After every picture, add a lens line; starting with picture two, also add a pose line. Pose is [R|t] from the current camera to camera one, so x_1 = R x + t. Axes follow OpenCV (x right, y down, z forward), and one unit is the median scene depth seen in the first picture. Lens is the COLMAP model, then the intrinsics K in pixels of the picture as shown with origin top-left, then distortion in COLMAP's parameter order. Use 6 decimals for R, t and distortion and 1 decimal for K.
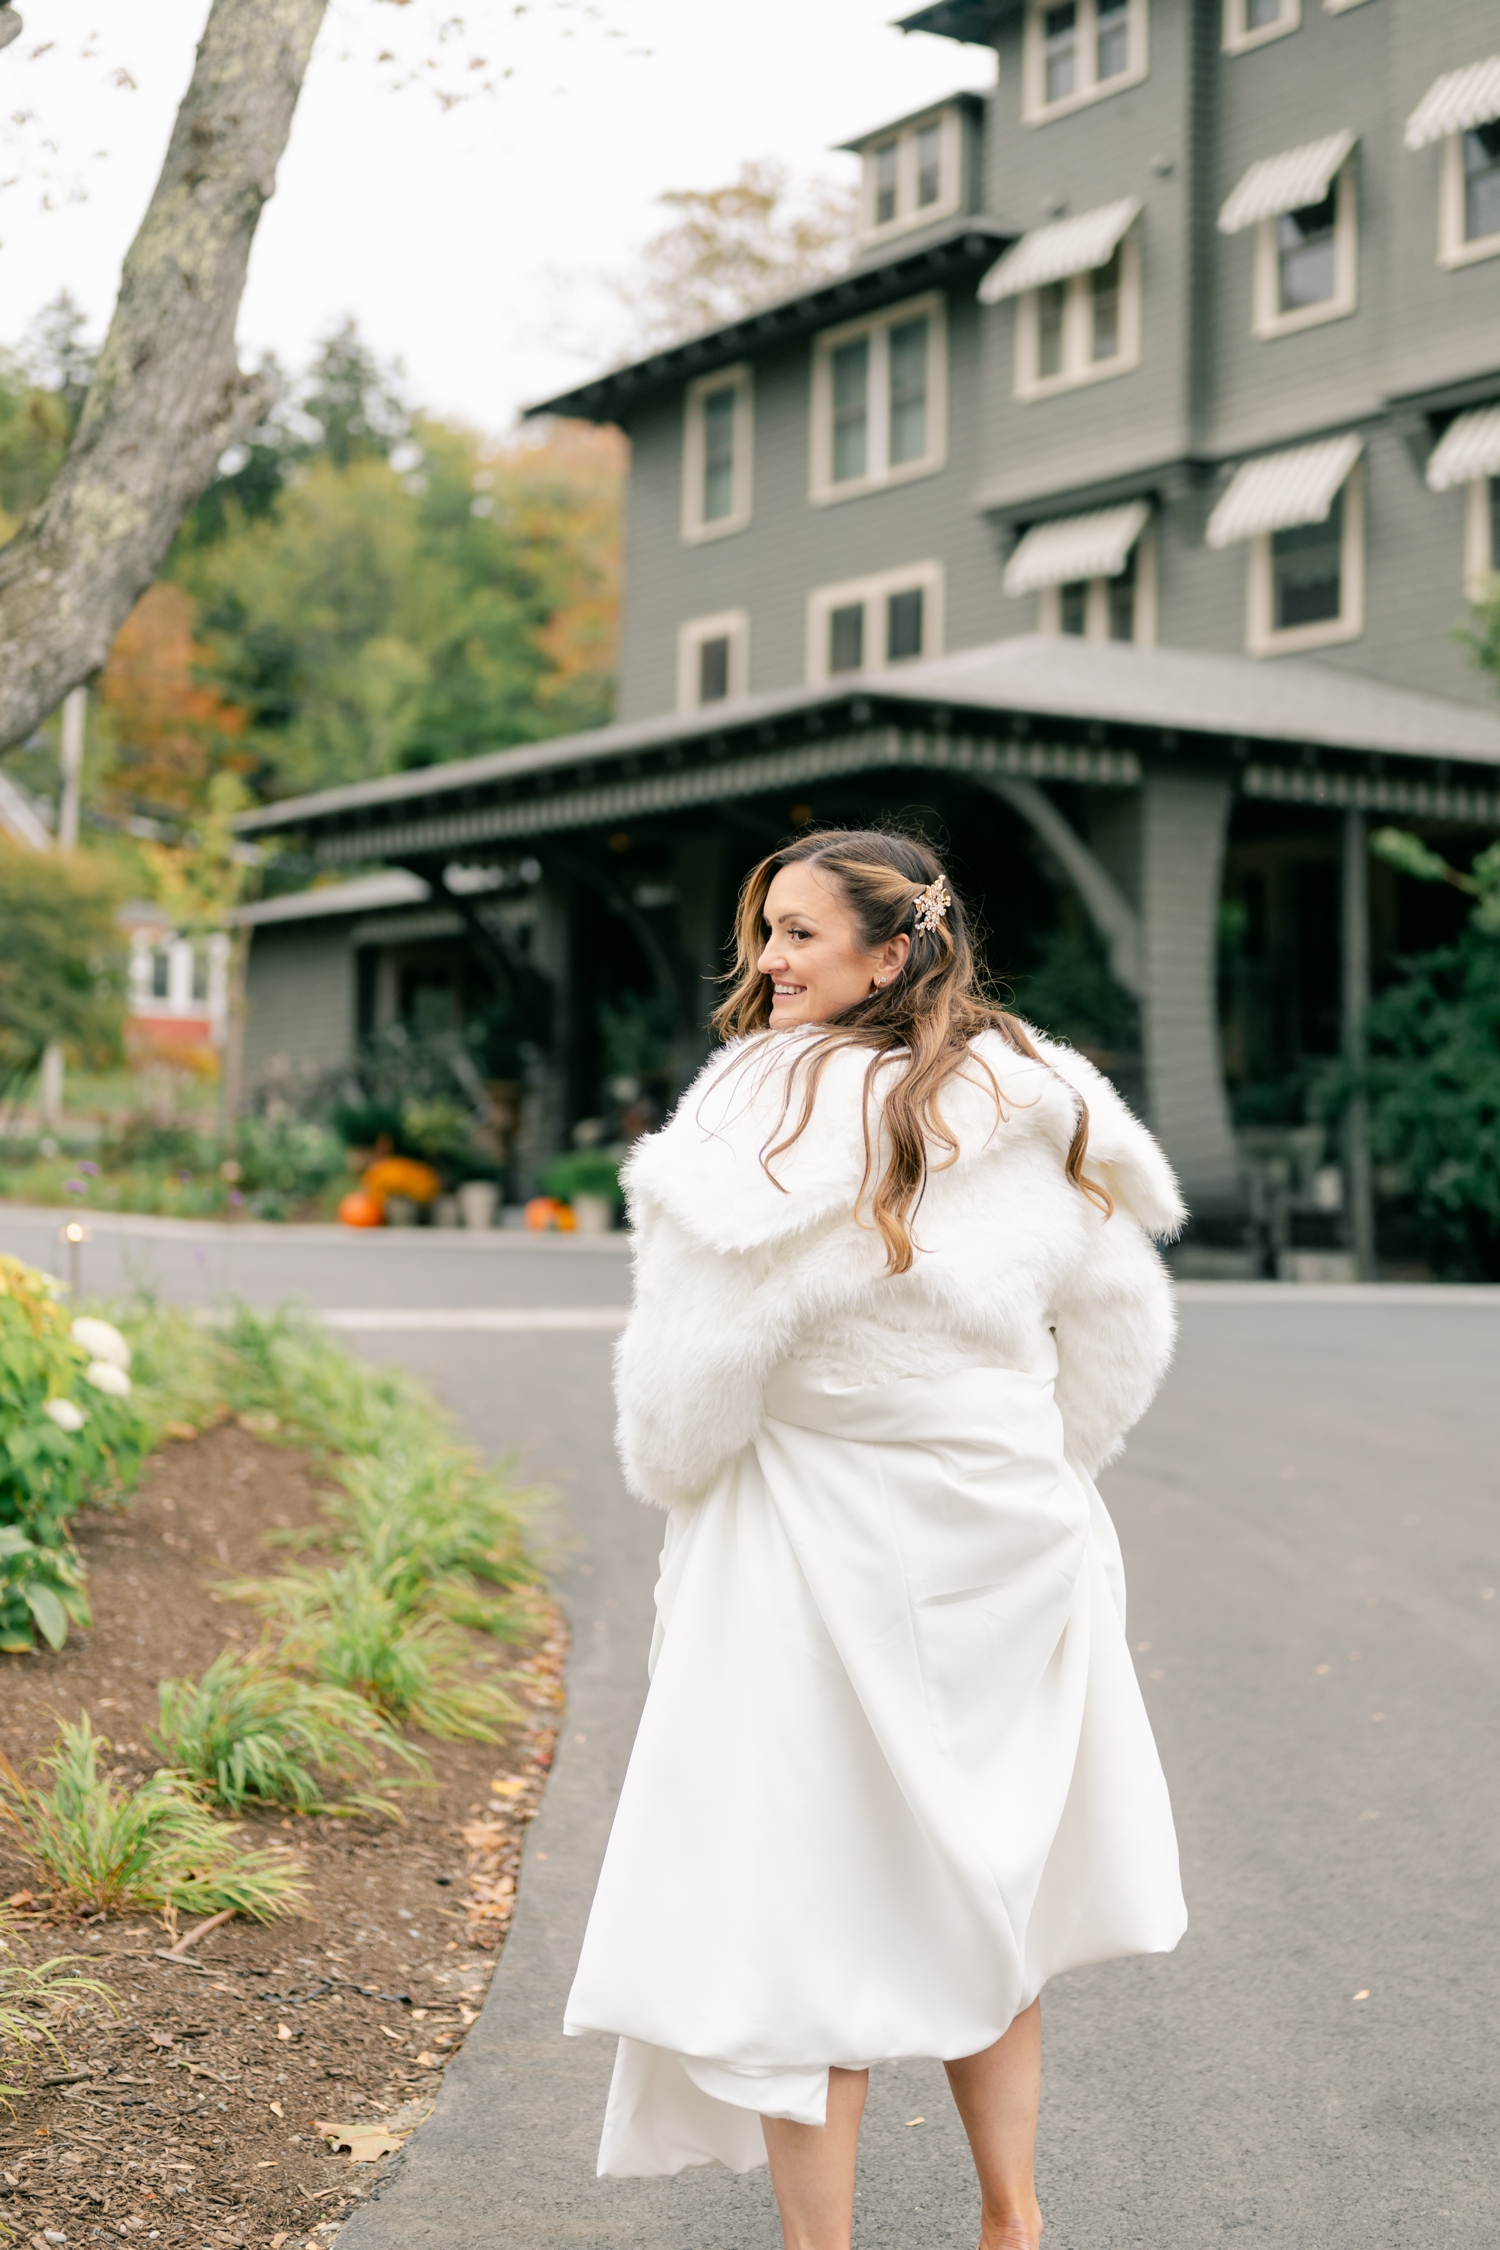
lens RADIAL K [[3491.9, 0, 750.0], [0, 3491.9, 1125.0], [0, 0, 1]] dist [-0.015048, -0.049024]
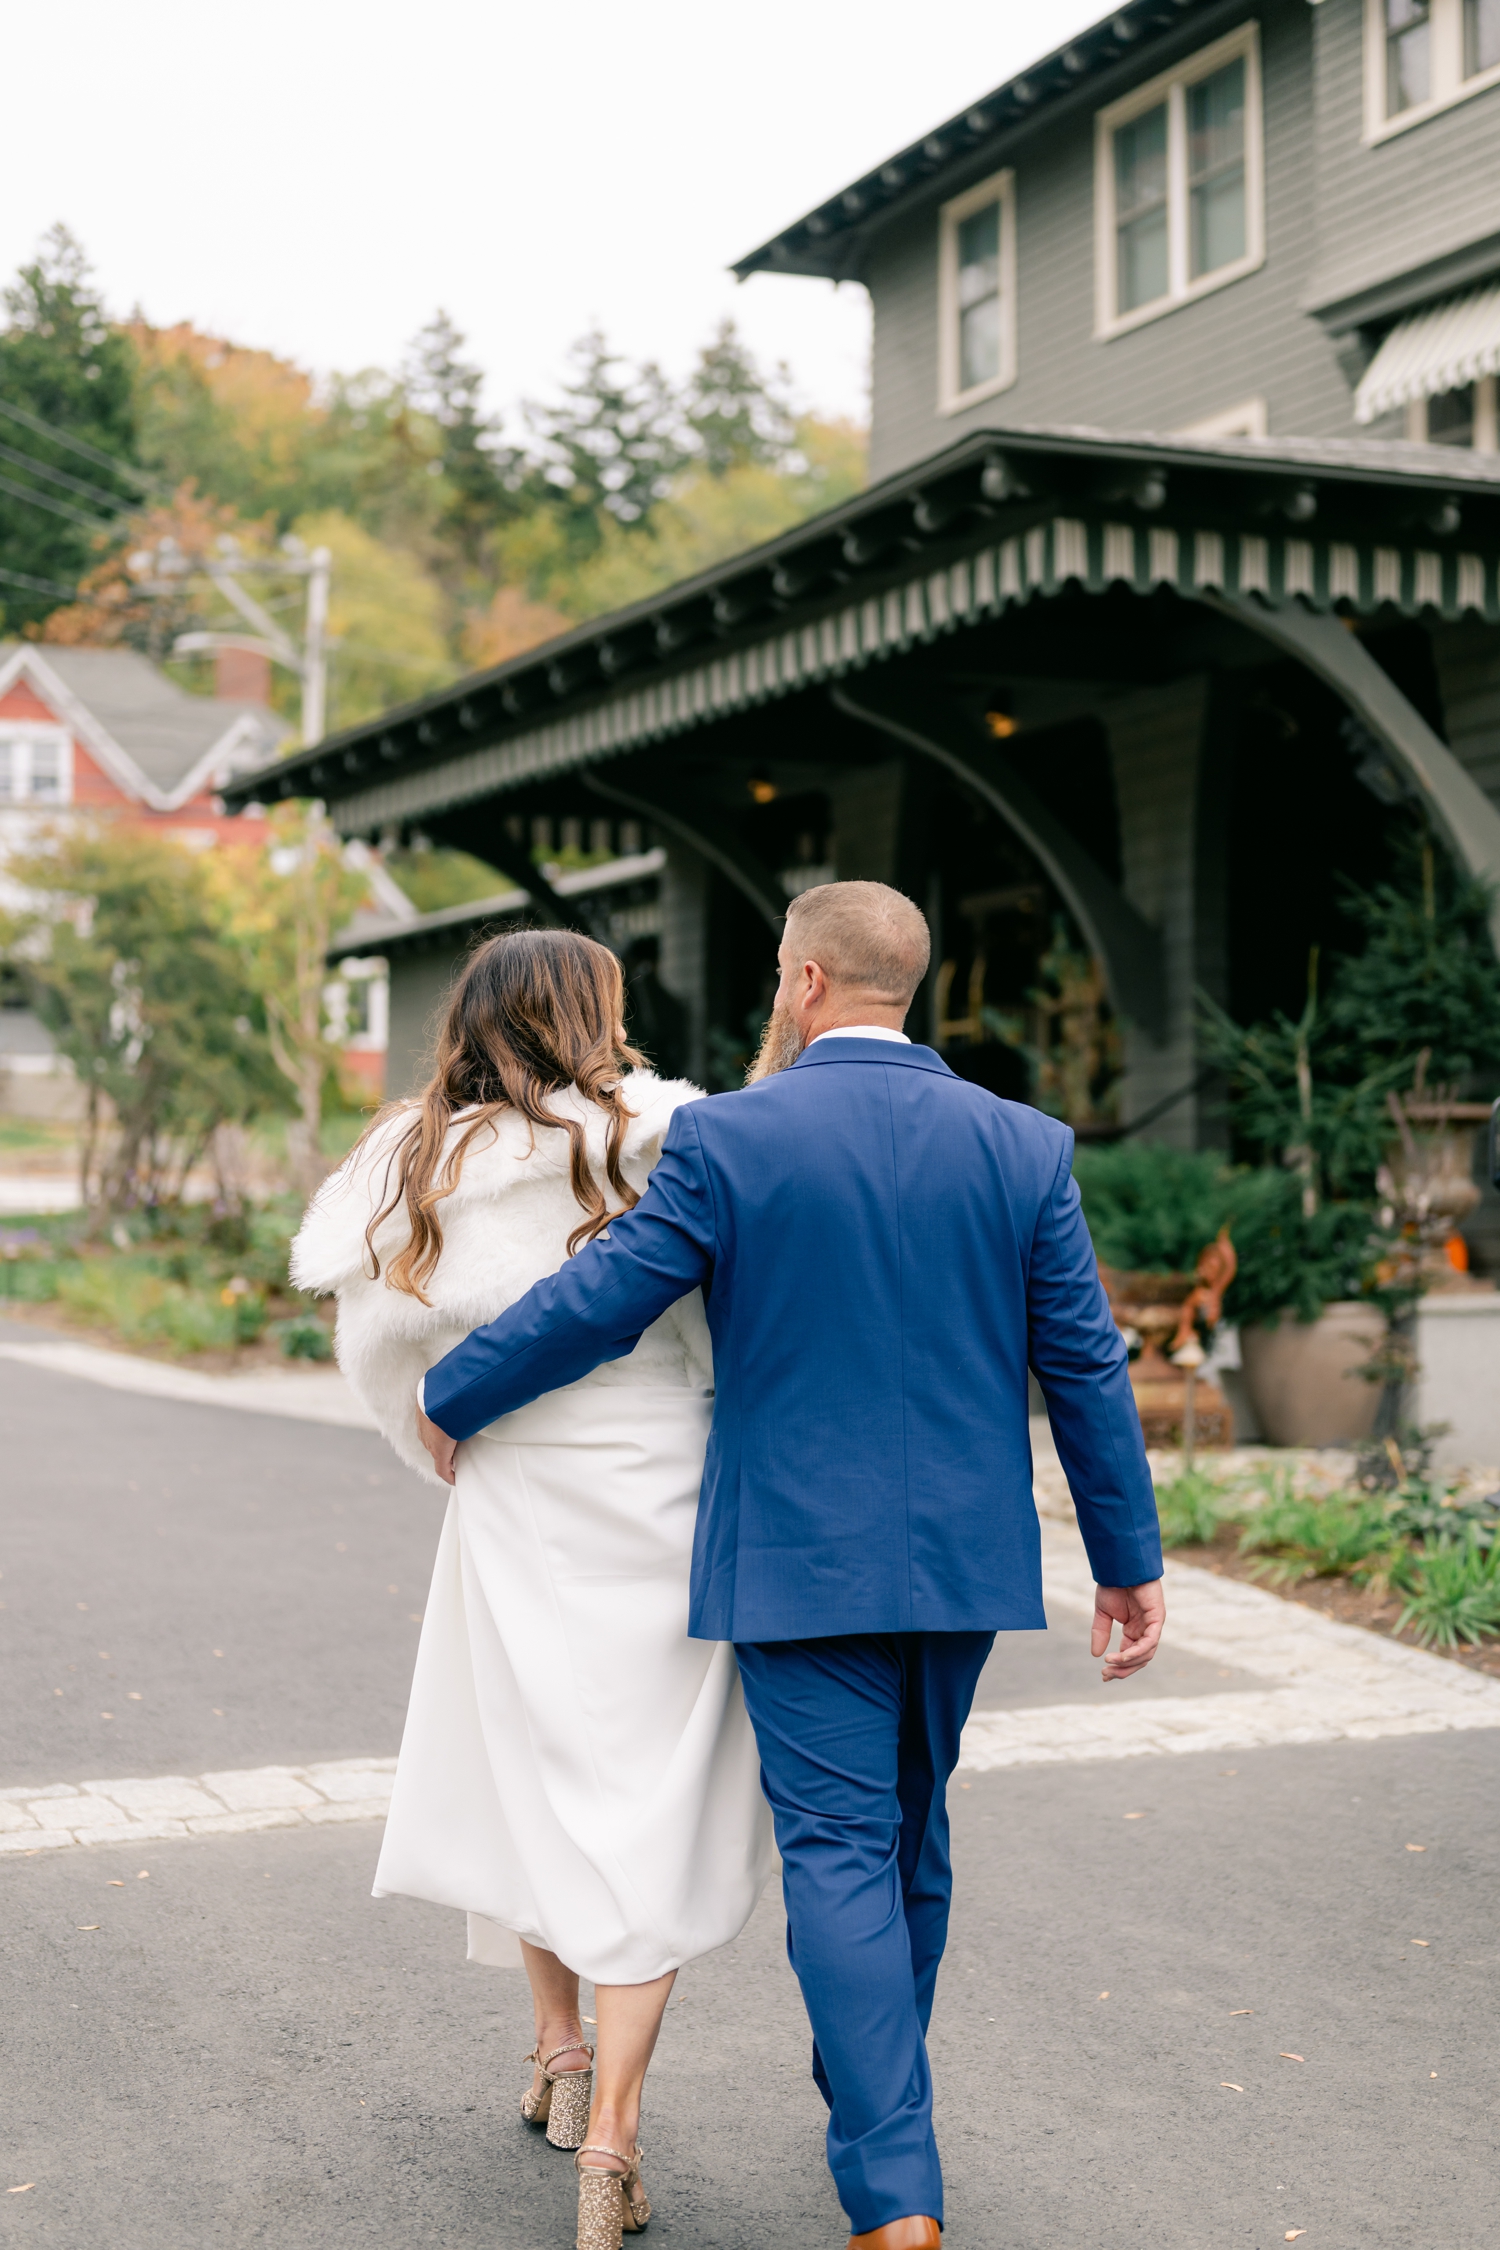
lens RADIAL K [[3491.9, 0, 750.0], [0, 3491.9, 1125.0], [0, 0, 1]] dist [-0.015048, -0.049024]
pose [[0.992054, -0.022858, -0.123716, 0.034192], [0.022046, 0.999726, -0.007927, -0.009224], [0.123863, 0.005137, 0.992286, 0.272713]]
